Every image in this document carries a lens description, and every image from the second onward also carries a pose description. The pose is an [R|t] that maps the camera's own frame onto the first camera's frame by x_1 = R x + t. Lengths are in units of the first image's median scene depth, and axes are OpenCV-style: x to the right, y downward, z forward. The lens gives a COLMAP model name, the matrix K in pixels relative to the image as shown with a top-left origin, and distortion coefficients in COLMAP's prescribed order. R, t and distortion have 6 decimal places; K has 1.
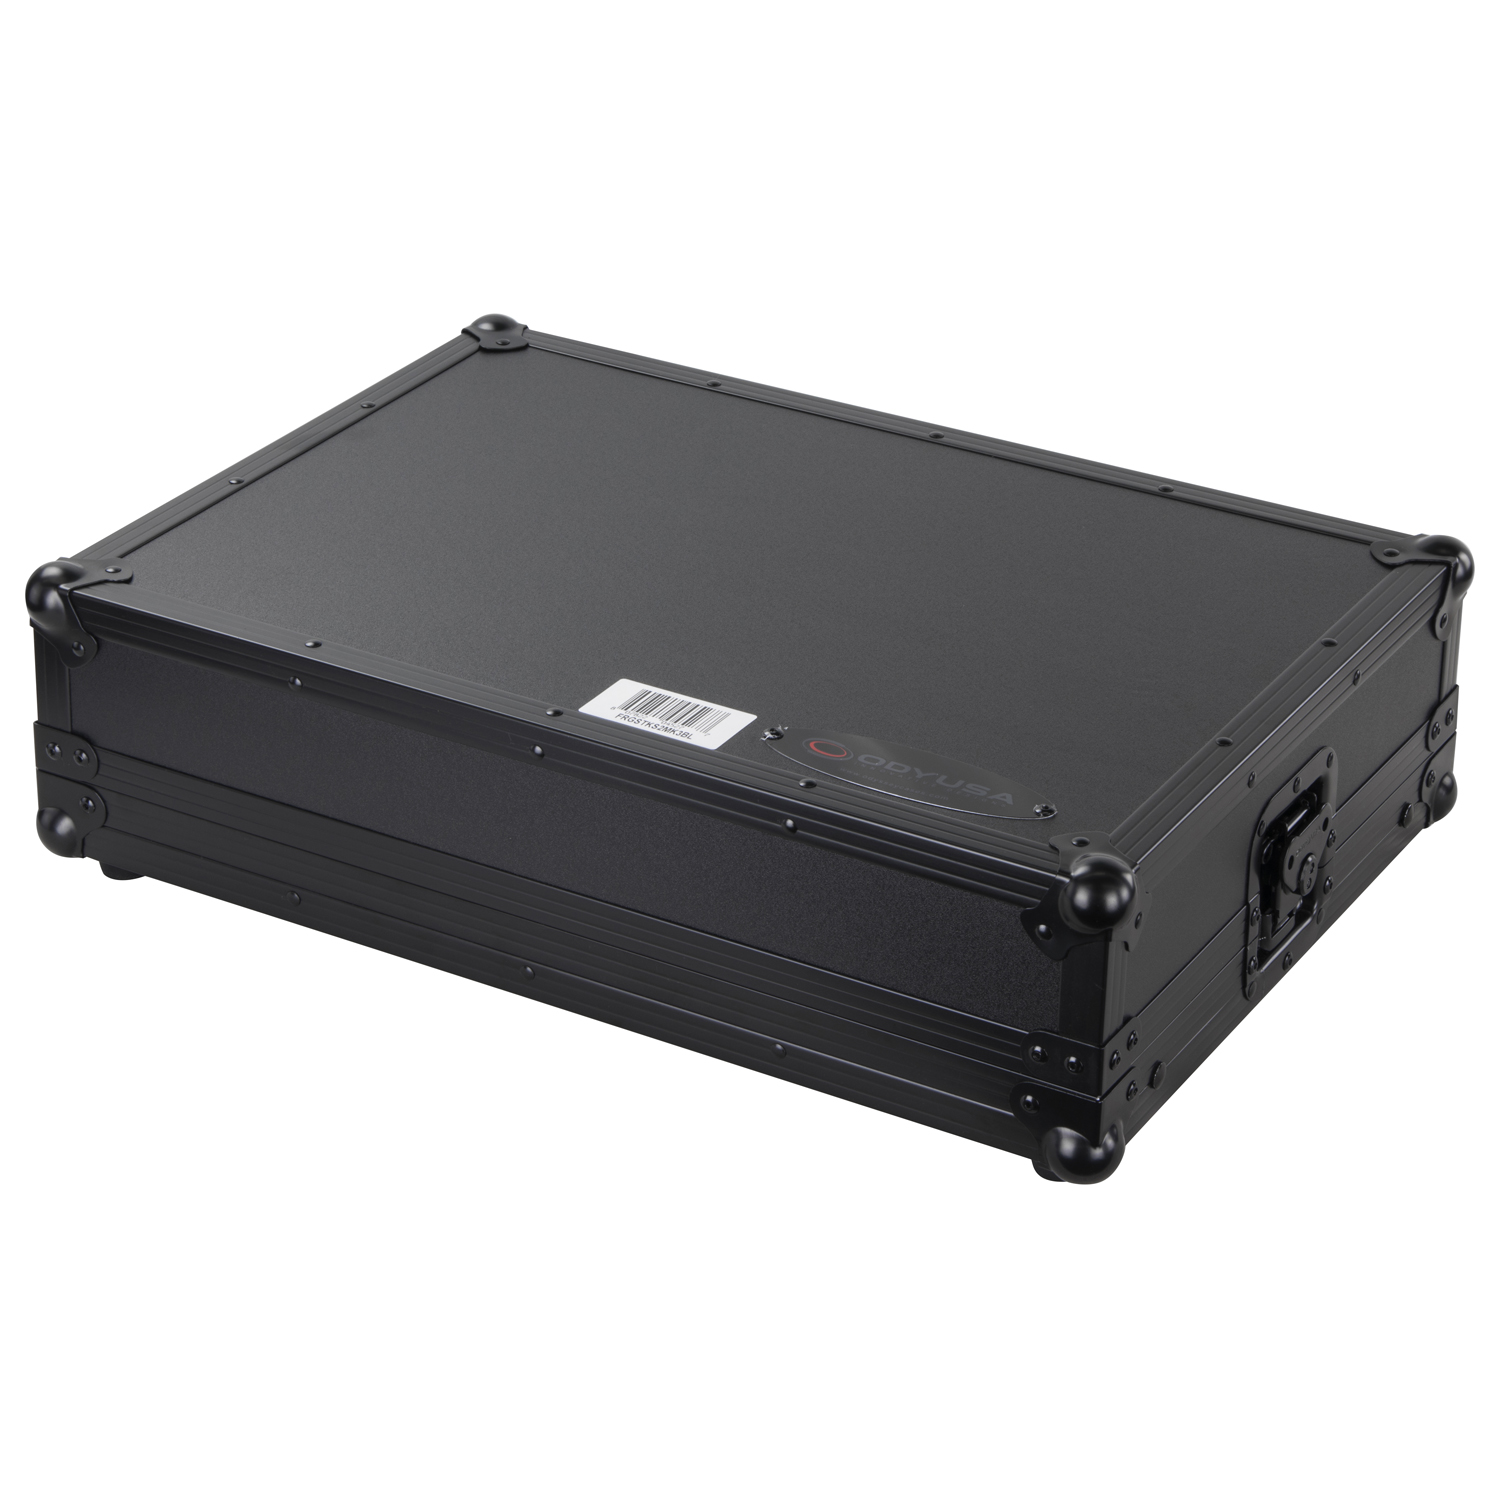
lens RADIAL K [[4264.5, 0, 753.6], [0, 4264.5, 981.7], [0, 0, 1]] dist [-0.006144, -1.424093]
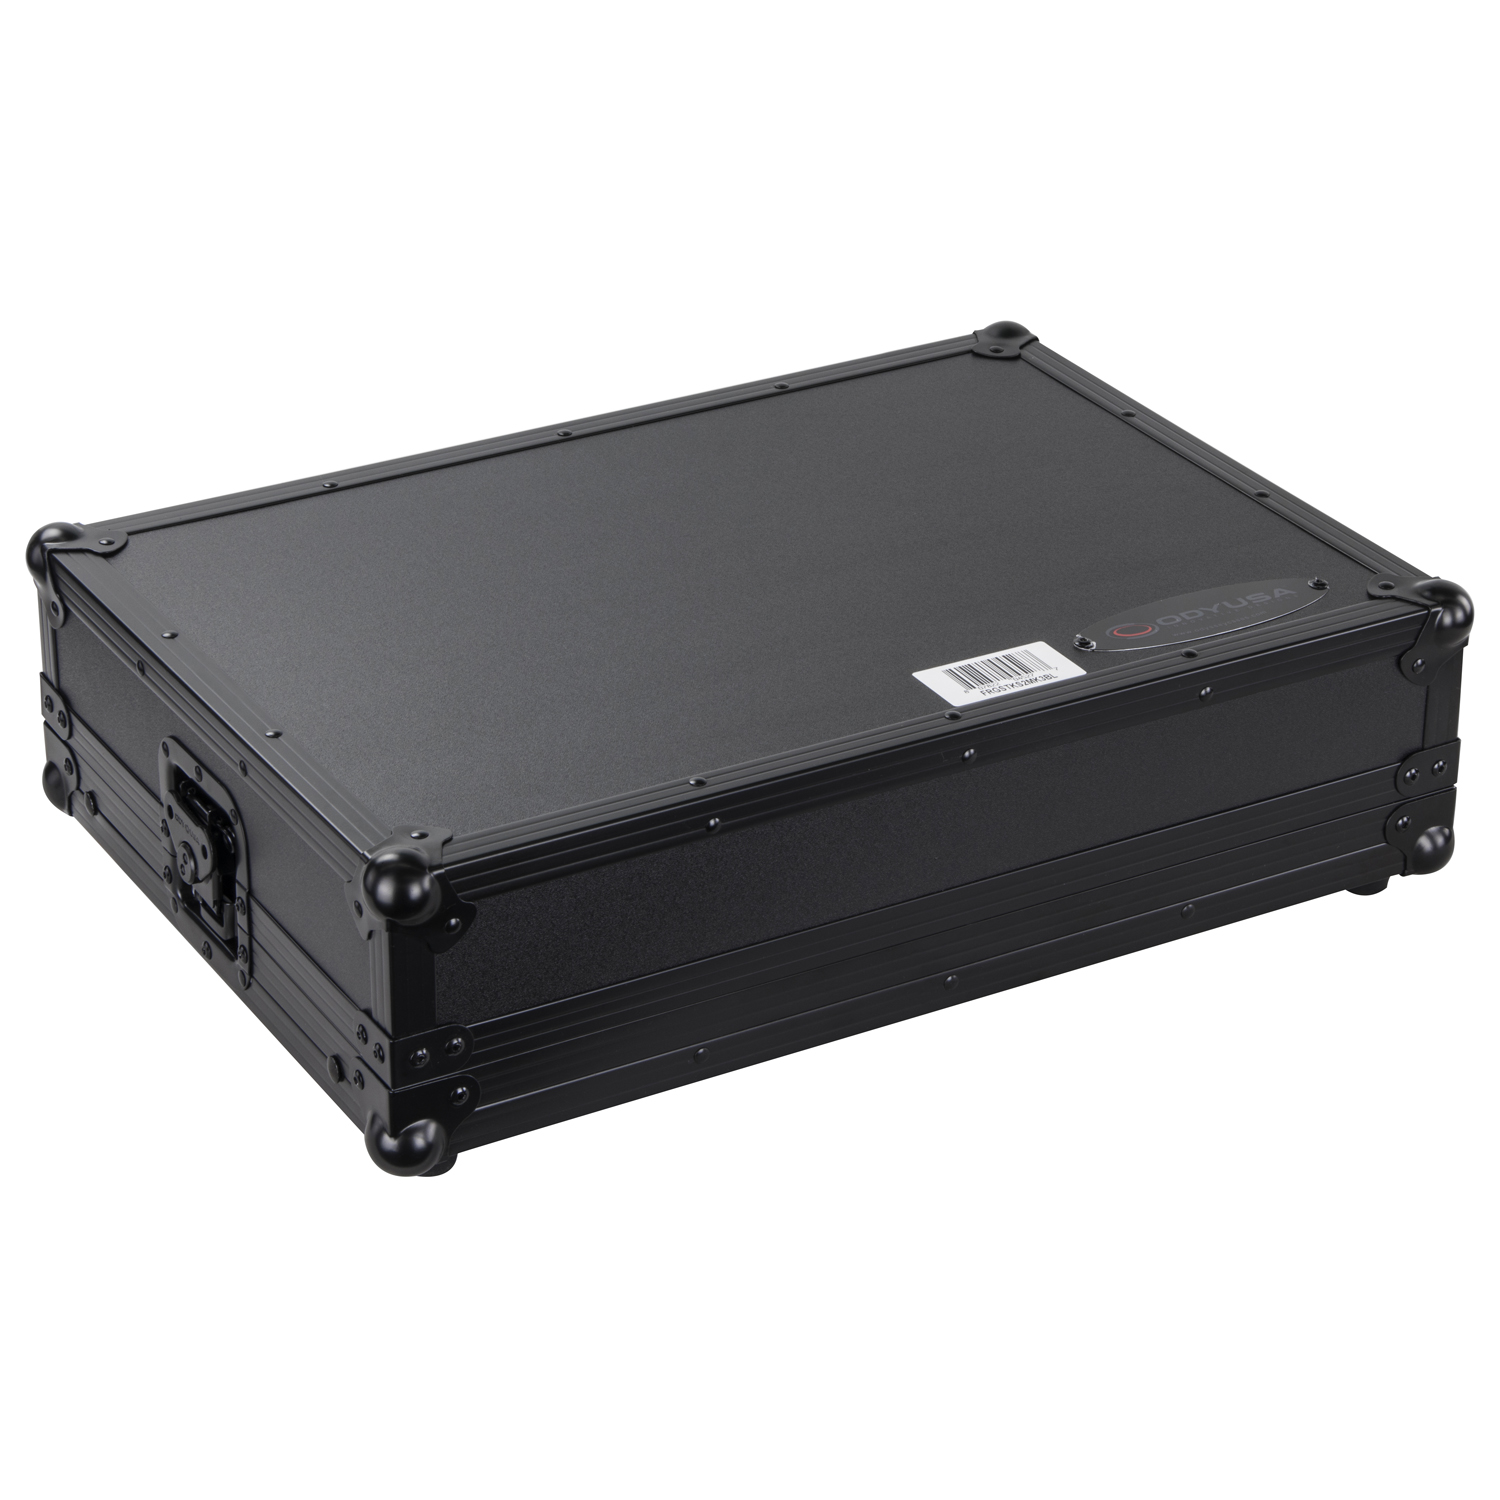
lens RADIAL K [[4283.5, 0, 750.0], [0, 4283.5, 750.0], [0, 0, 1]] dist [0.007734, -1.252150]
pose [[0.478794, -0.404510, 0.779184, -0.873686], [0.433337, 0.880767, 0.190969, -0.273894], [-0.763528, 0.246215, 0.596995, 0.440984]]
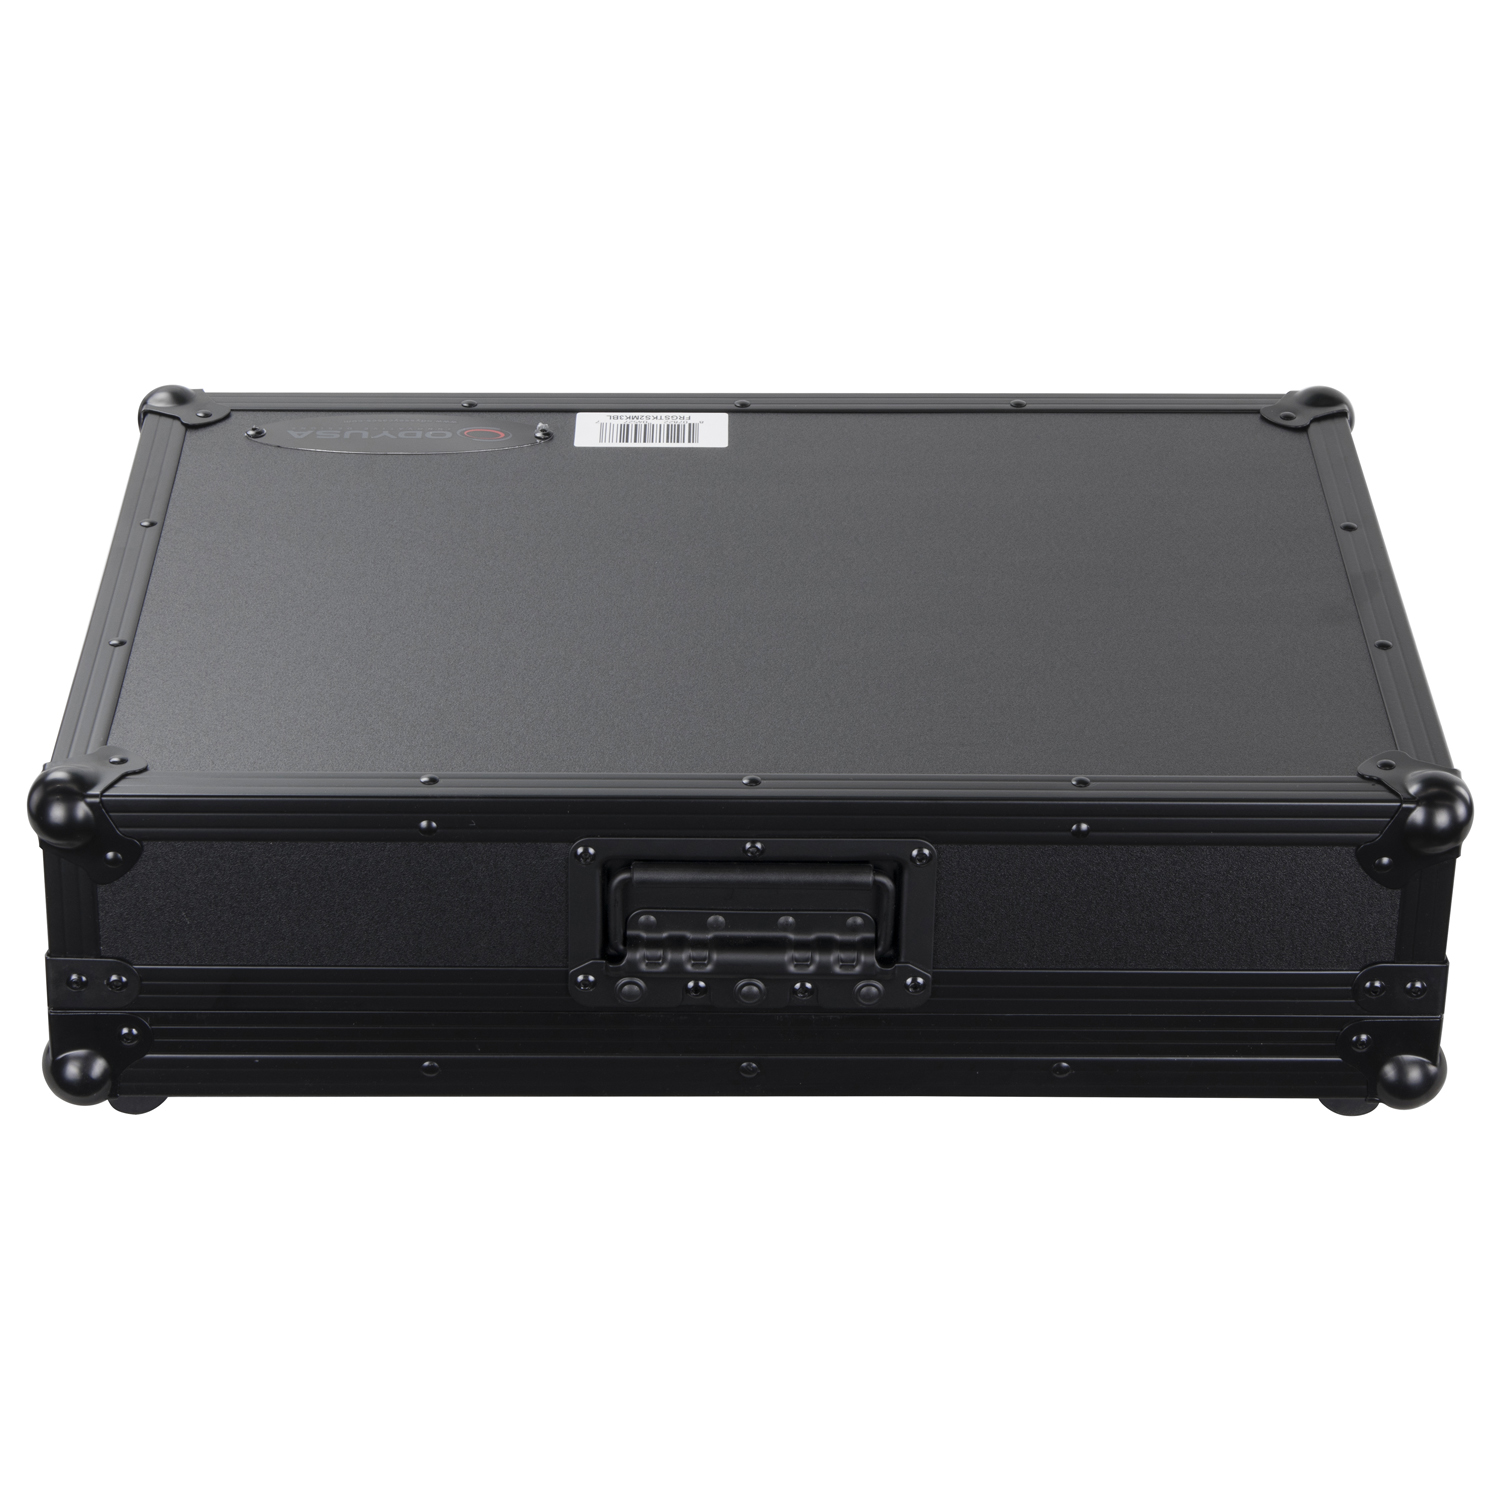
lens RADIAL K [[4264.5, 0, 753.6], [0, 4264.5, 981.7], [0, 0, 1]] dist [-0.006144, -1.424093]
pose [[0.857099, -0.276101, 0.434914, -0.459018], [0.261251, 0.960588, 0.094964, -0.109830], [-0.443993, 0.032228, 0.895451, 0.193702]]
